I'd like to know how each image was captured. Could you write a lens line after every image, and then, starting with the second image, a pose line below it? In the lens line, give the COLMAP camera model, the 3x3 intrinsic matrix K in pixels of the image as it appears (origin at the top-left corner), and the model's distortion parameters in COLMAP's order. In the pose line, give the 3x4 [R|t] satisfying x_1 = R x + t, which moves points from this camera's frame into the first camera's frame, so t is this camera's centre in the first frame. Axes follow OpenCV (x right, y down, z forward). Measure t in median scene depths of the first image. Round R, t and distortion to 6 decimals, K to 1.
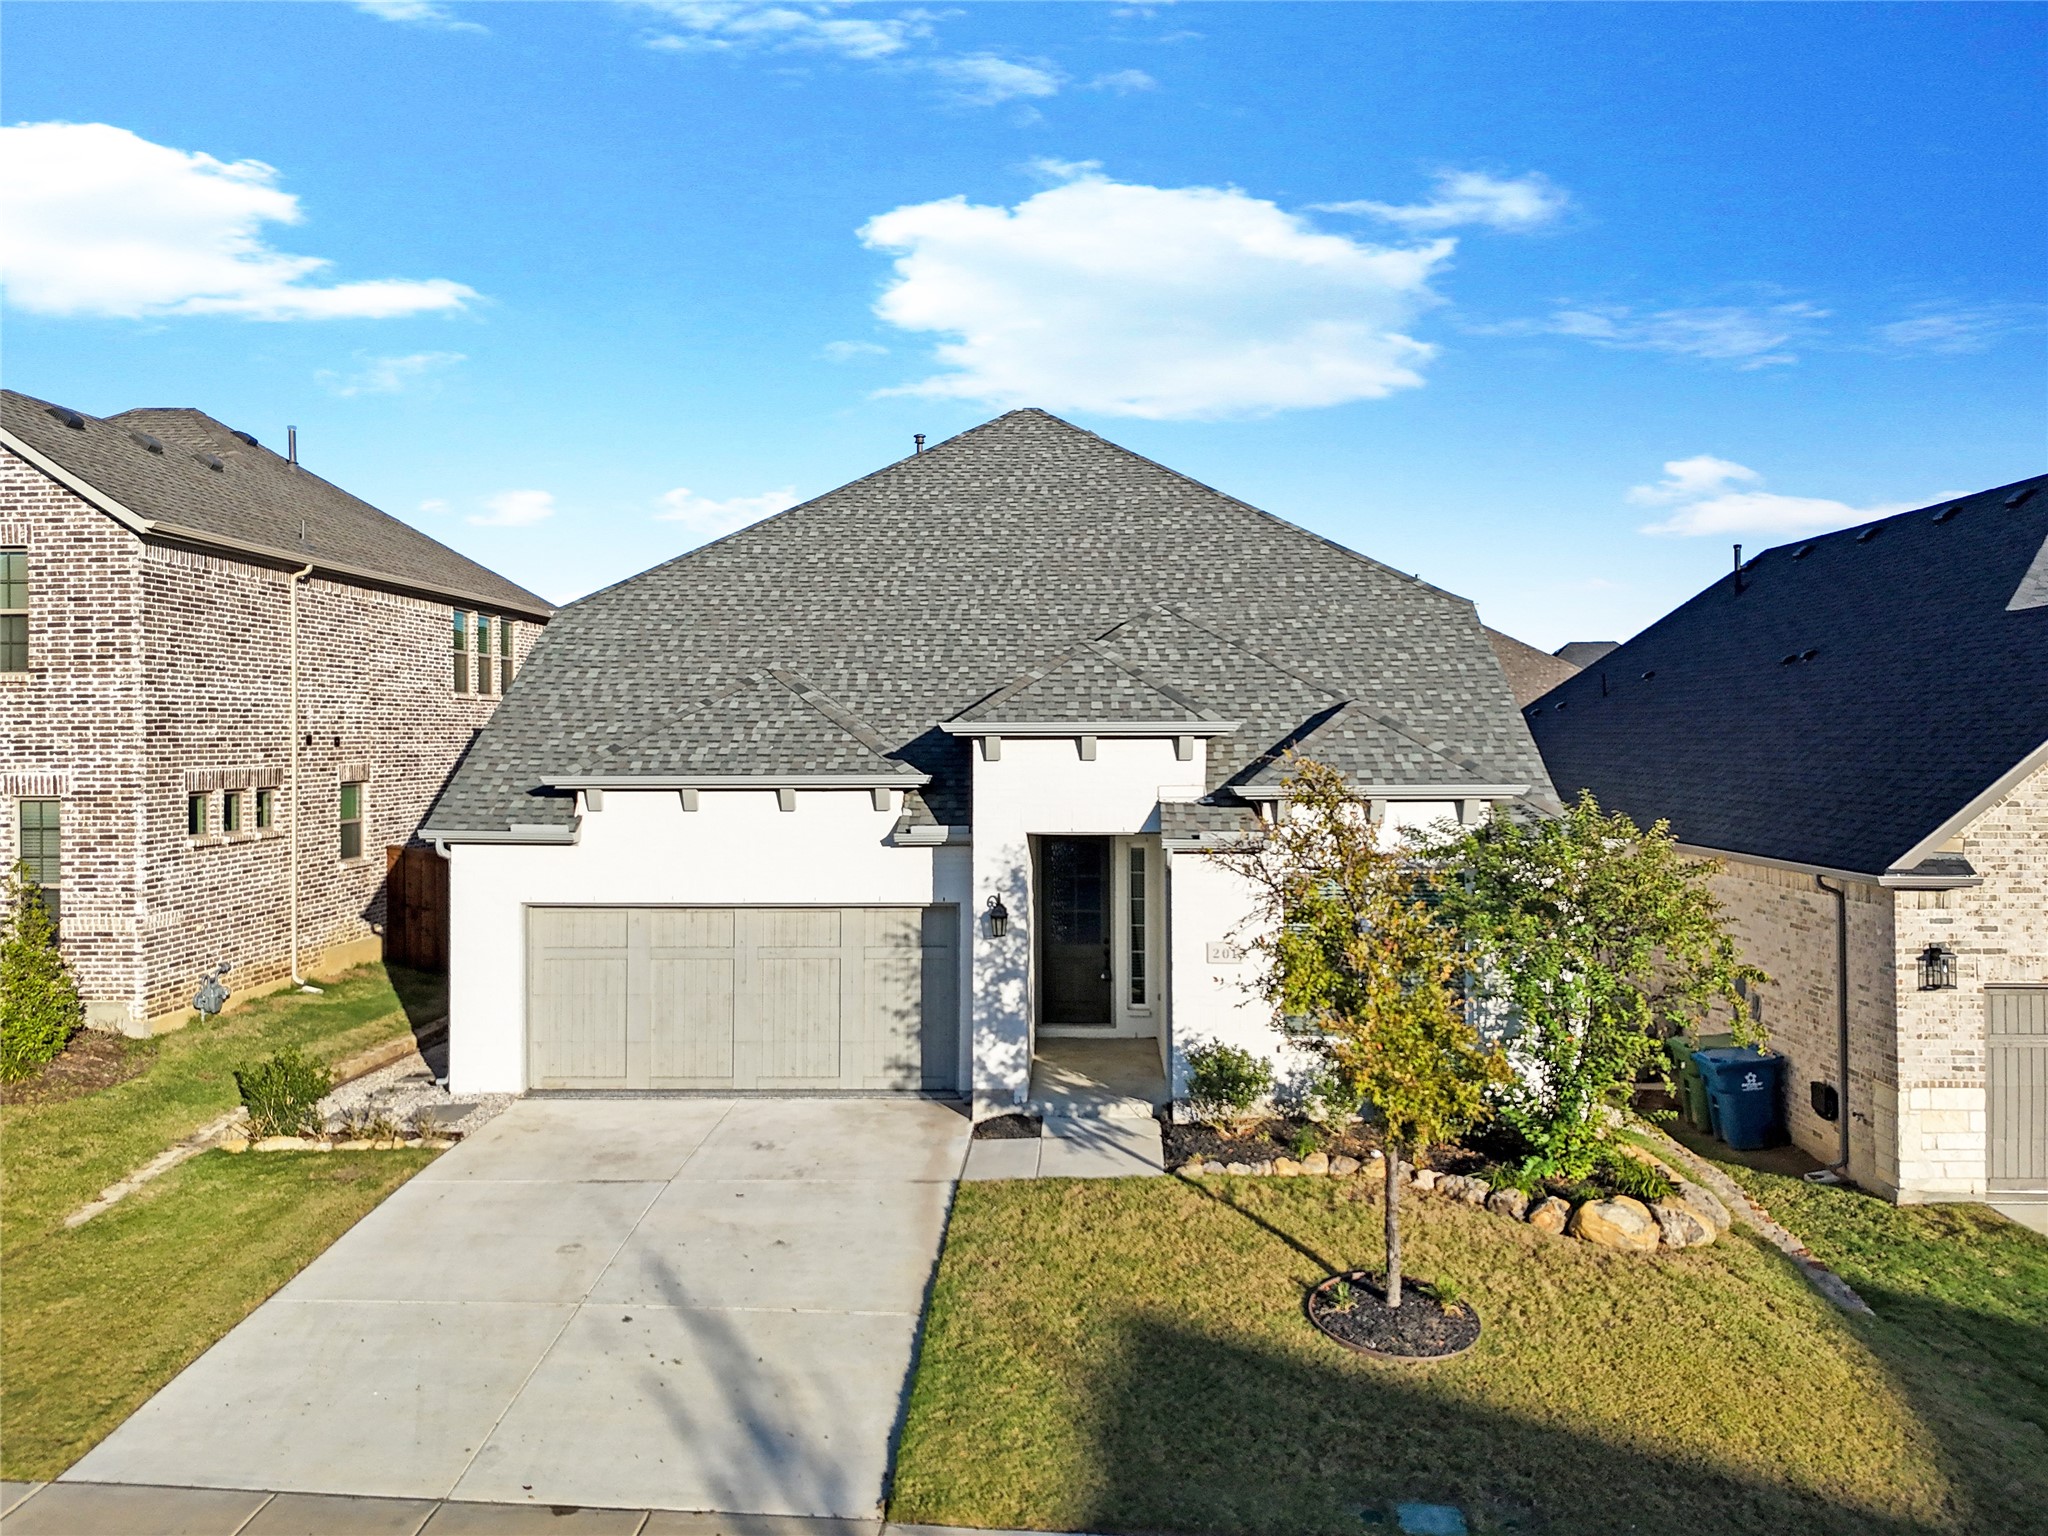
lens RADIAL K [[1505.3, 0, 1035.4], [0, 1505.3, 743.0], [0, 0, 1]] dist [0.057372, -0.052865]
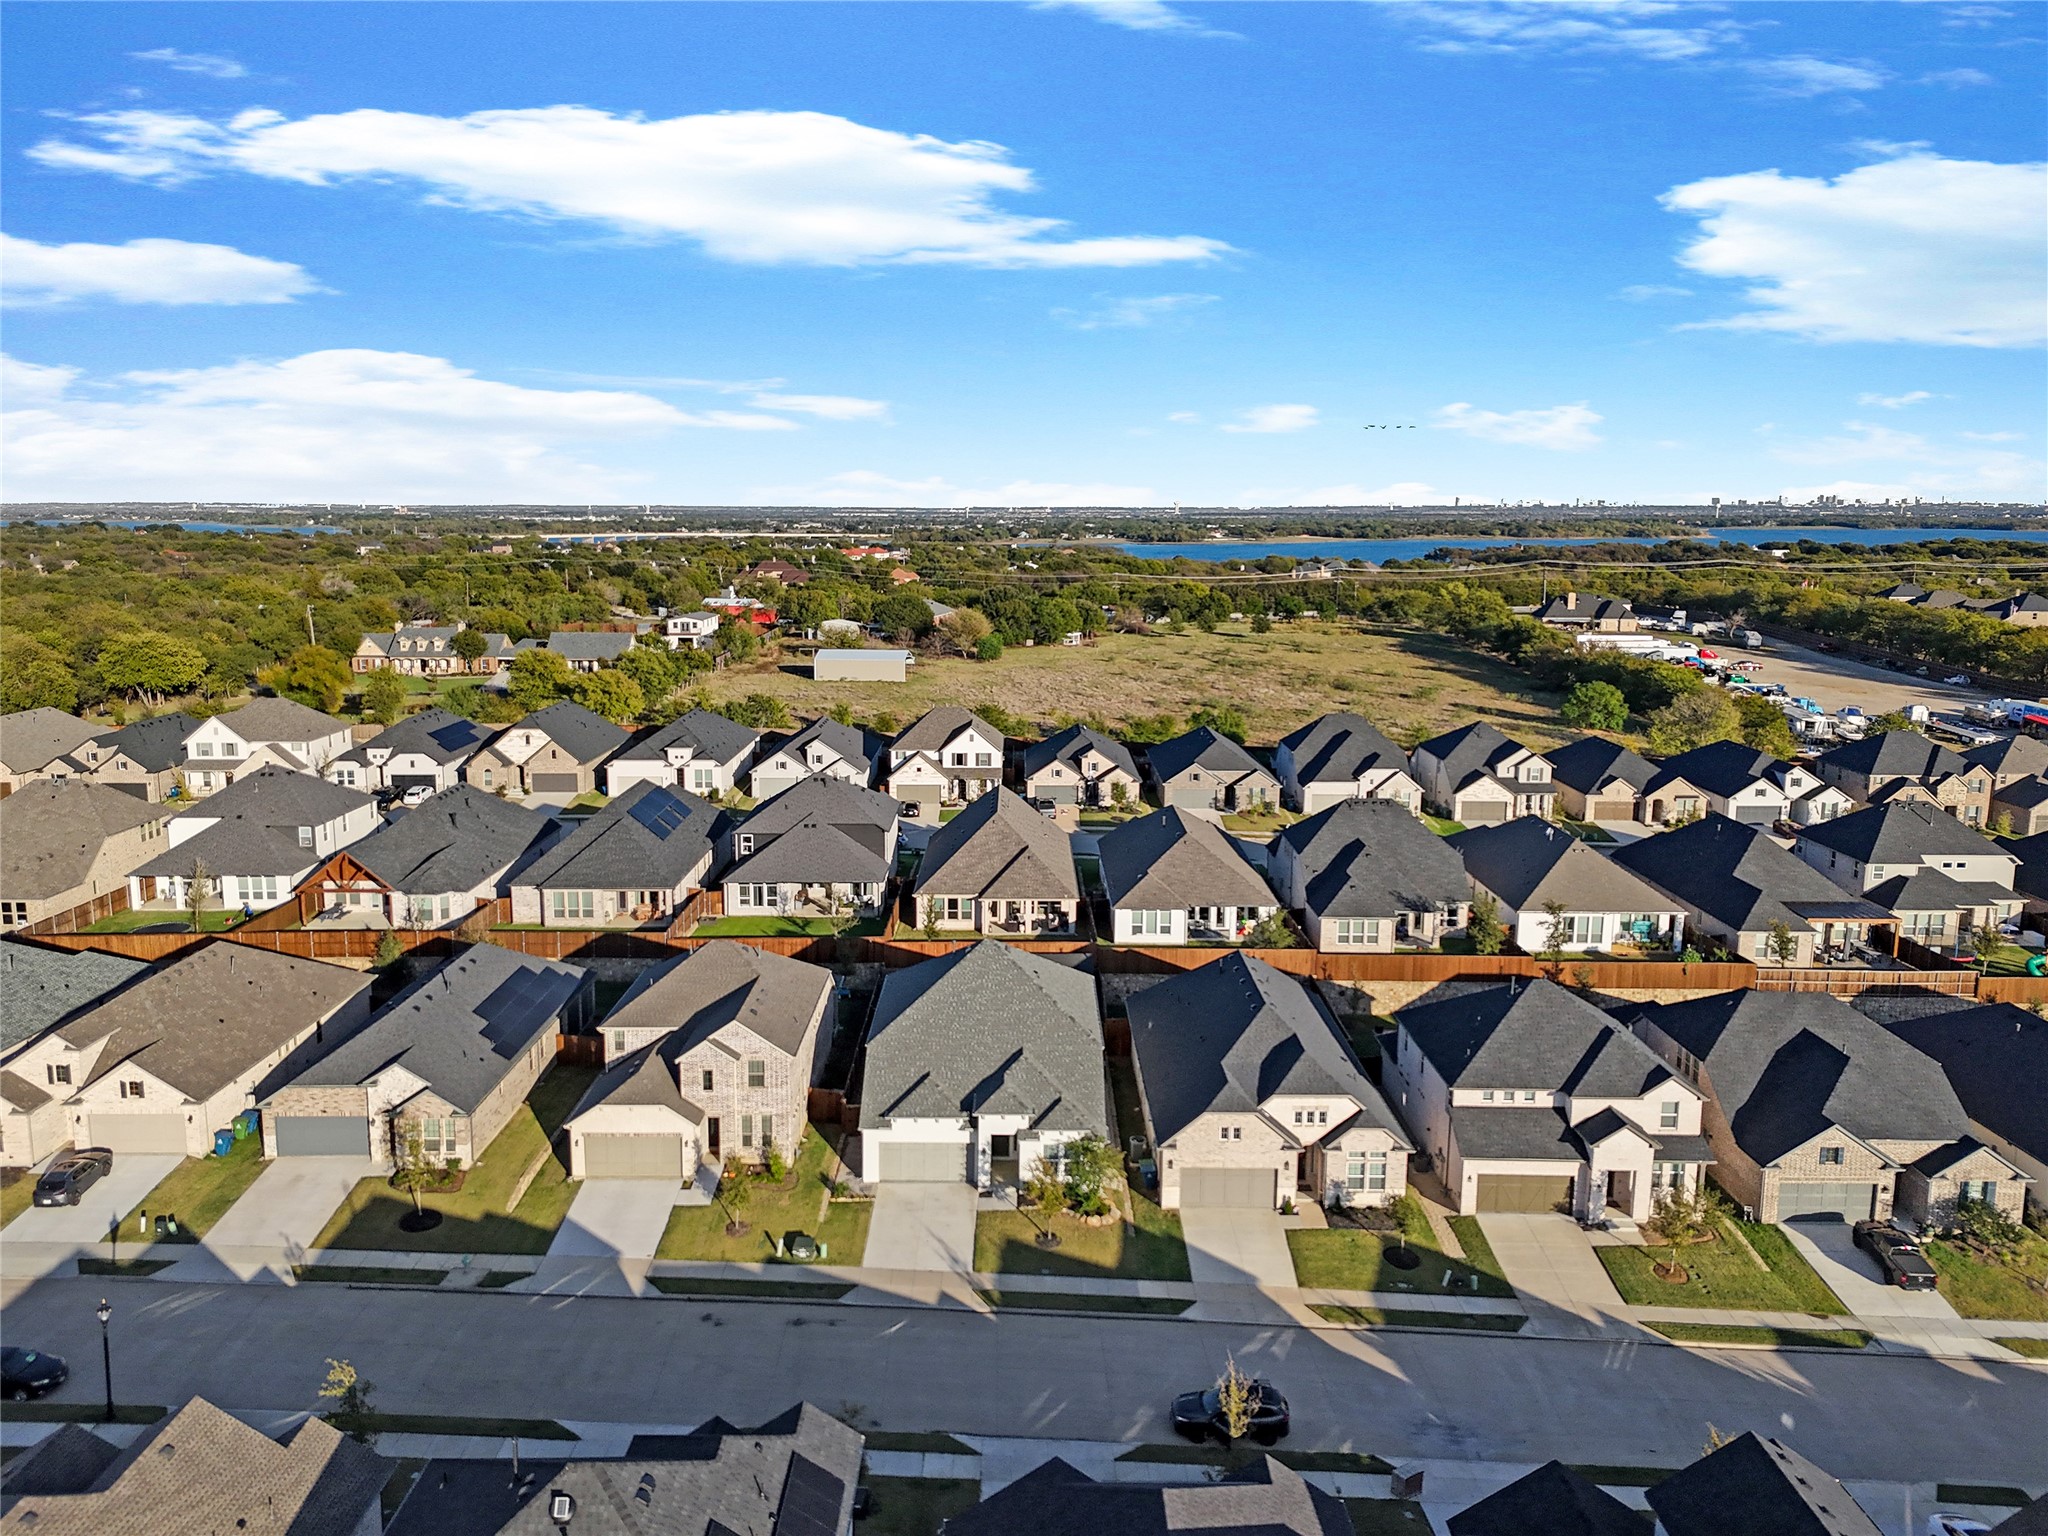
lens RADIAL K [[1517.8, 0, 1012.7], [0, 1517.8, 732.9], [0, 0, 1]] dist [0.090691, -0.097882]
pose [[0.999539, 0.005759, 0.029809, -0.086796], [-0.010294, 0.987971, 0.154298, -1.964233], [-0.028562, -0.154534, 0.987575, -3.623370]]
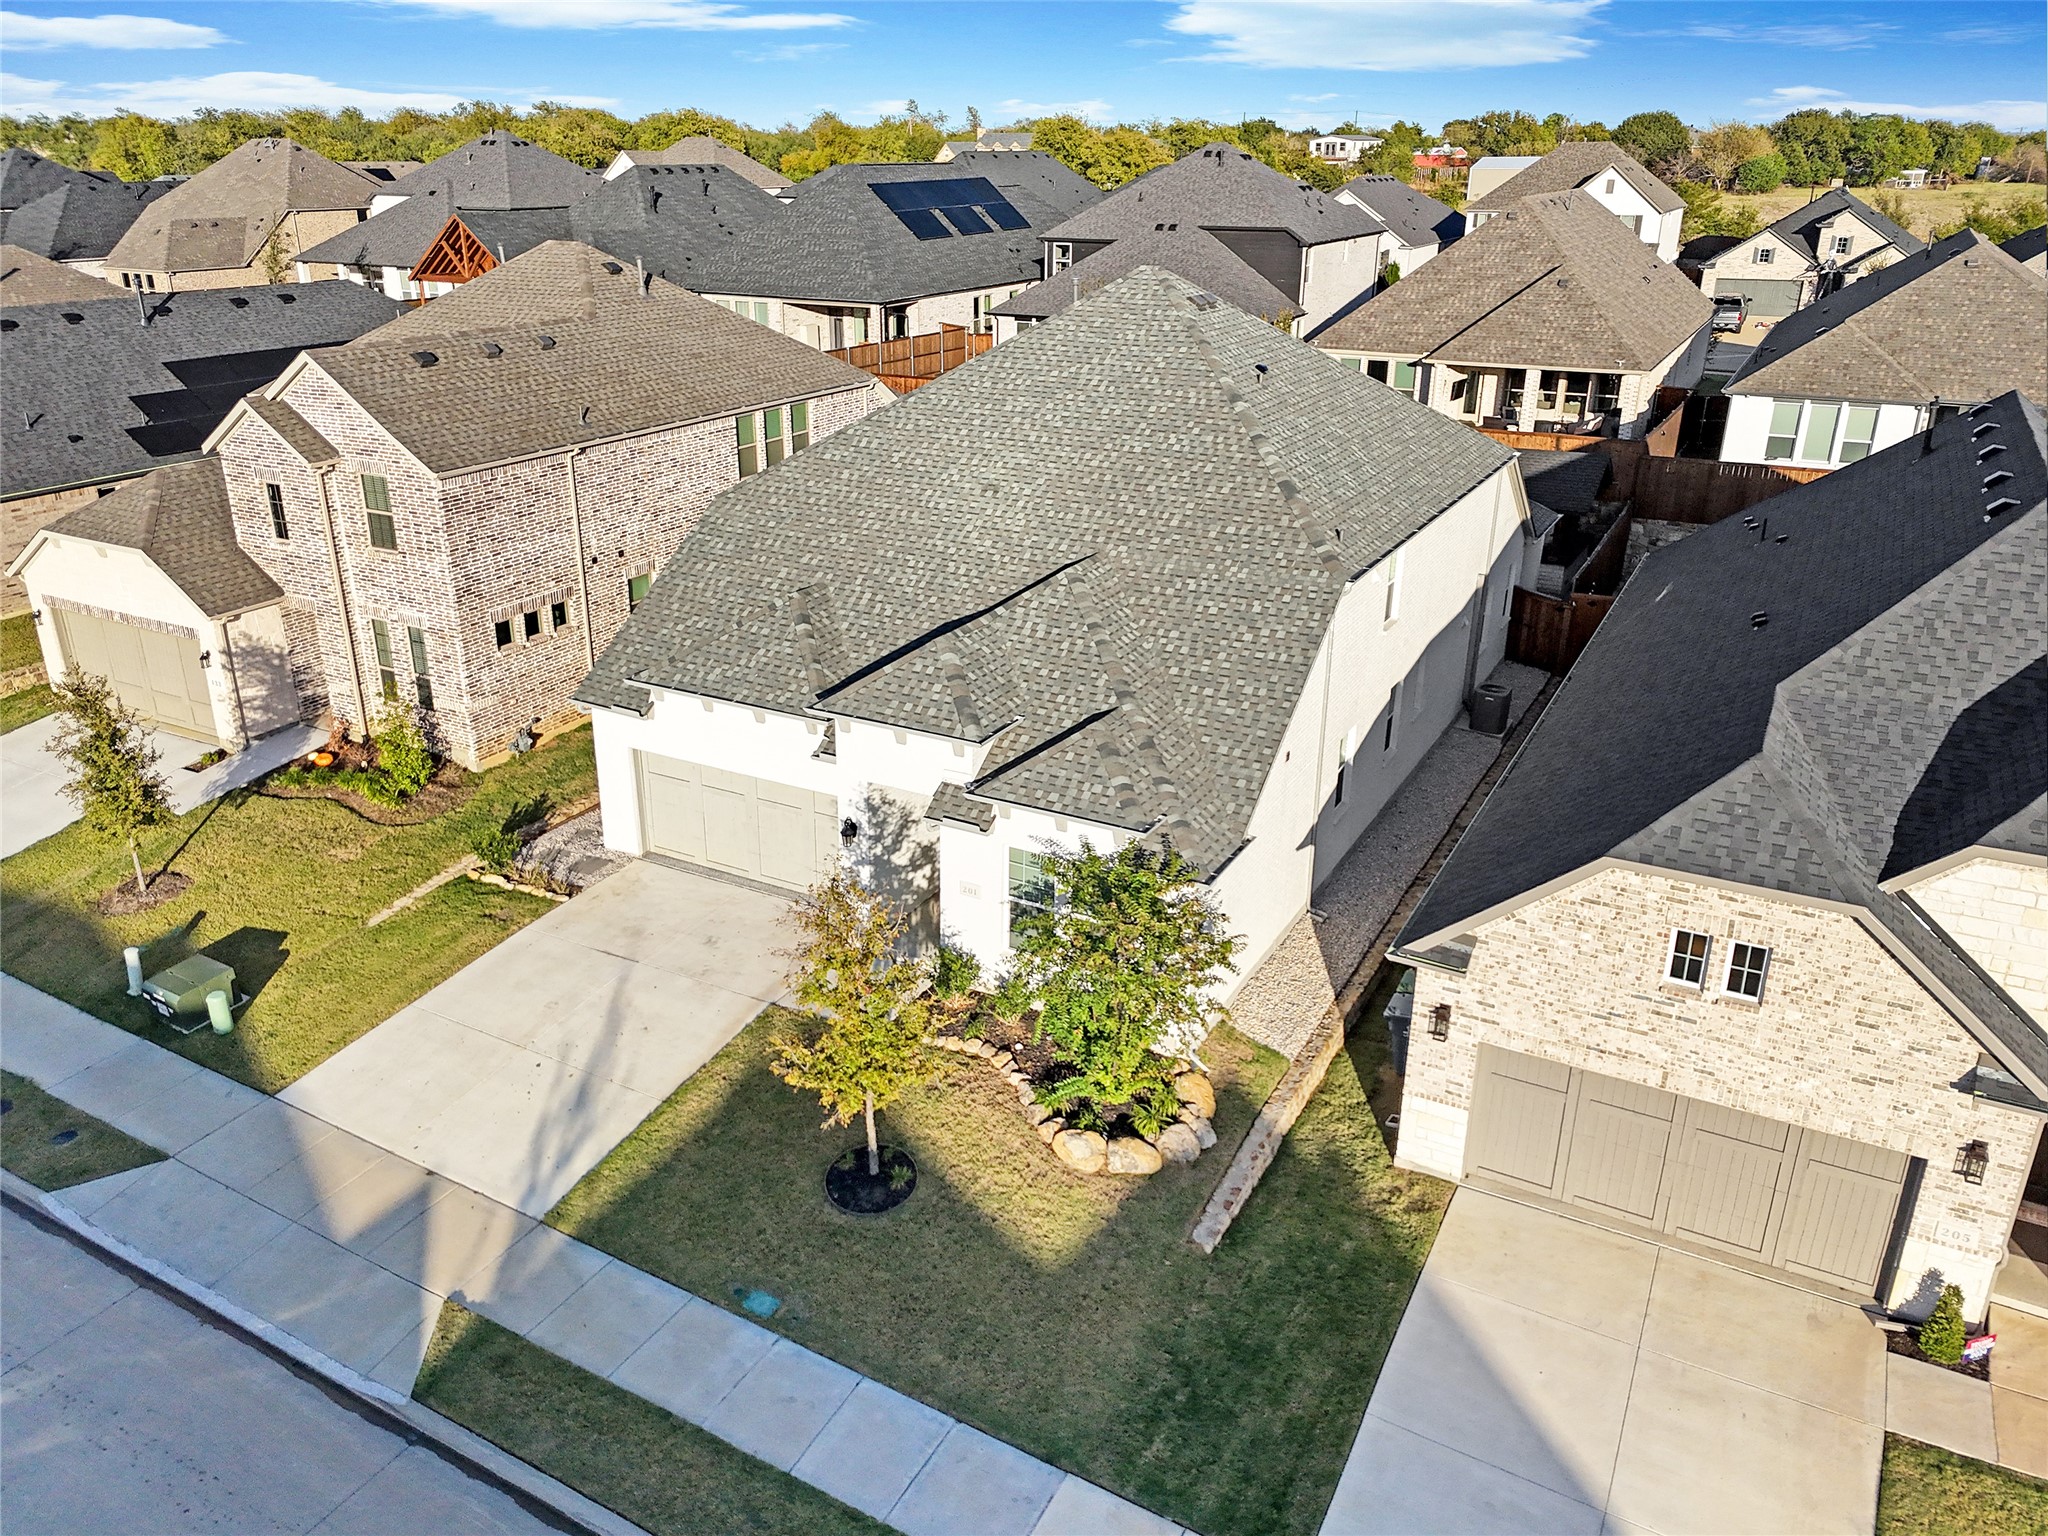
lens RADIAL K [[1505.3, 0, 1035.4], [0, 1505.3, 743.0], [0, 0, 1]] dist [0.057372, -0.052865]
pose [[0.893893, 0.171748, -0.414074, 0.744994], [-0.008173, 0.929786, 0.368009, -0.518516], [0.448205, -0.325576, 0.832534, -0.133464]]
